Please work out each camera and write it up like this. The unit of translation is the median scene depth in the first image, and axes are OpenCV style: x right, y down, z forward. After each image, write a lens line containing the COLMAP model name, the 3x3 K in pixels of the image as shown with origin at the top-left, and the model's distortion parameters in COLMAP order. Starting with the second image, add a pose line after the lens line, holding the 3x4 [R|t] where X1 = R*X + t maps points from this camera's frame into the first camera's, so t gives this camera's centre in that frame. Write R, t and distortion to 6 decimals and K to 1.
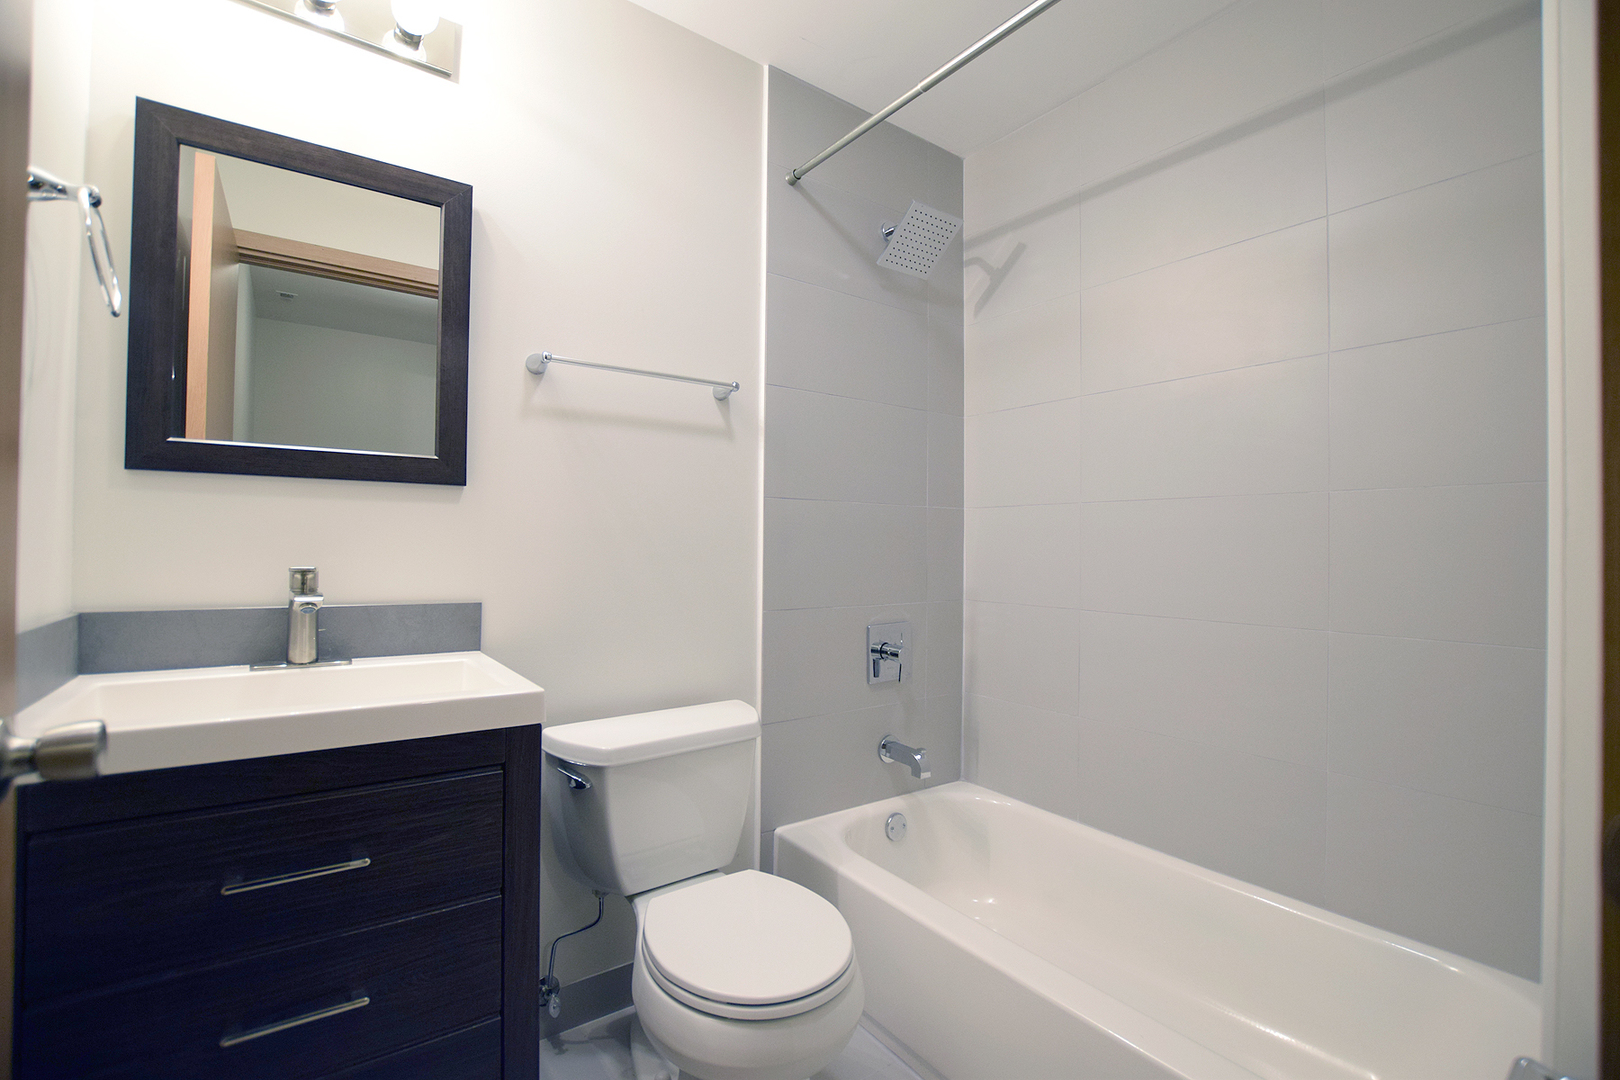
lens RADIAL K [[710.4, 0, 808.4], [0, 710.4, 526.7], [0, 0, 1]] dist [-0.026619, 0.000145]
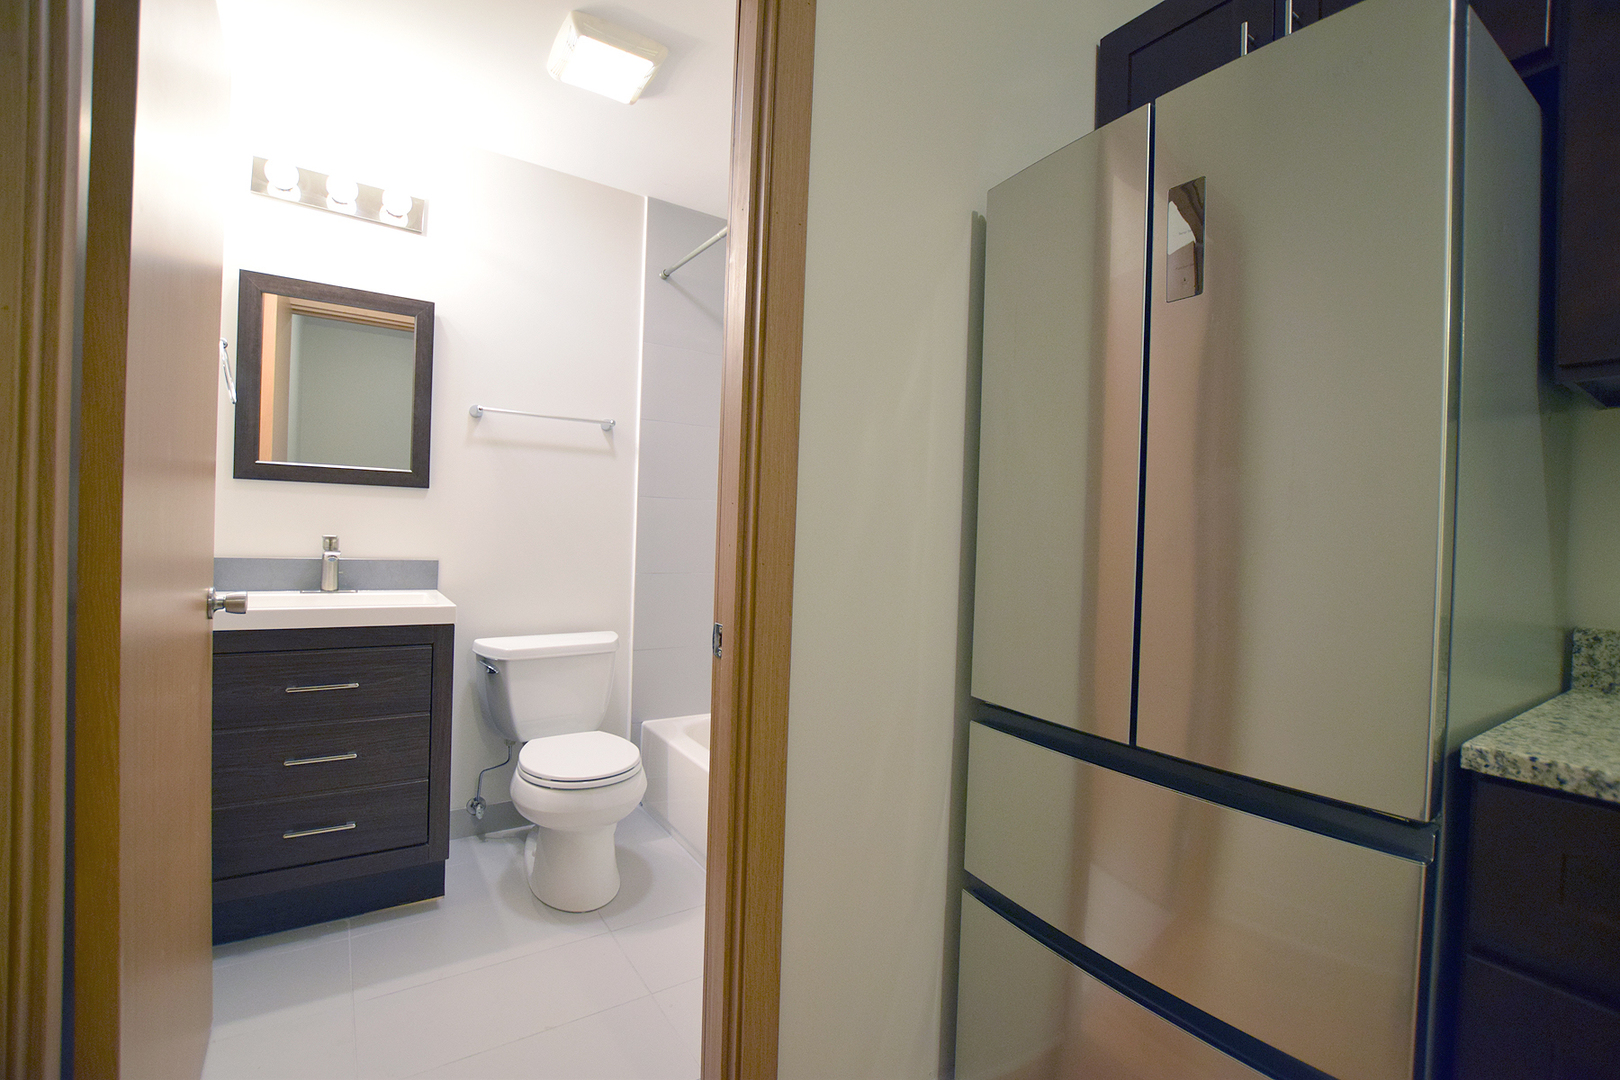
lens RADIAL K [[710.4, 0, 809.7], [0, 710.4, 537.7], [0, 0, 1]] dist [-0.026619, 0.000145]
pose [[0.996809, -0.001853, -0.079800, 0.536577], [0.001452, 0.999986, -0.005080, 0.067268], [0.079808, 0.004948, 0.996798, -0.567235]]
